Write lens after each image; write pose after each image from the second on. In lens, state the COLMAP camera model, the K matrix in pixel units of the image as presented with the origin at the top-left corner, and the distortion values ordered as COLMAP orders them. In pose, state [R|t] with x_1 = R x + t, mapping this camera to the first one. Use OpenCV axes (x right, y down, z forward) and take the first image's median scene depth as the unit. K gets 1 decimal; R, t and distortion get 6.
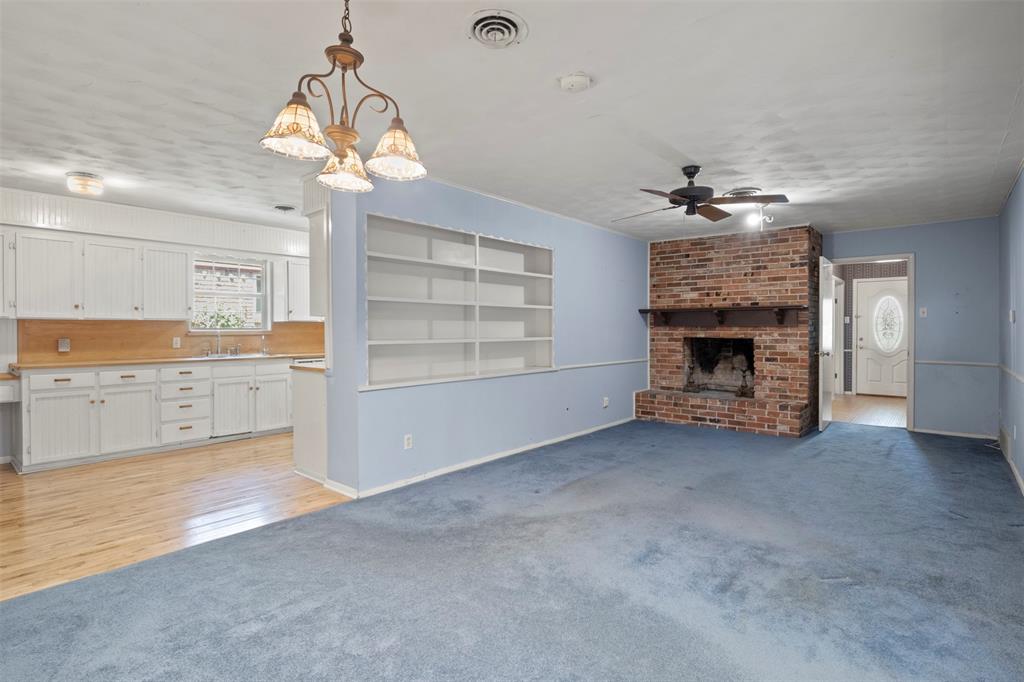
lens RADIAL K [[517.4, 0, 516.2], [0, 517.4, 323.6], [0, 0, 1]] dist [-0.001985, 0.000090]
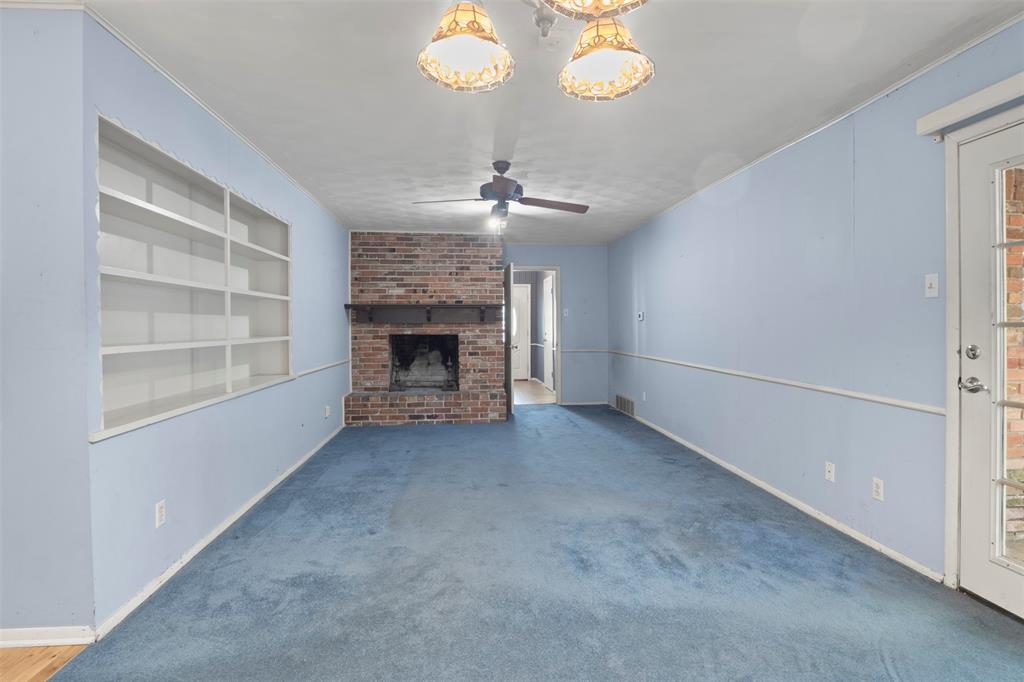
lens RADIAL K [[517.4, 0, 516.2], [0, 517.4, 323.6], [0, 0, 1]] dist [-0.001985, 0.000090]
pose [[0.690736, 0.000711, 0.723107, -0.228963], [-0.003814, 0.999989, 0.002660, 0.002947], [-0.723097, -0.004595, 0.690731, 0.183199]]
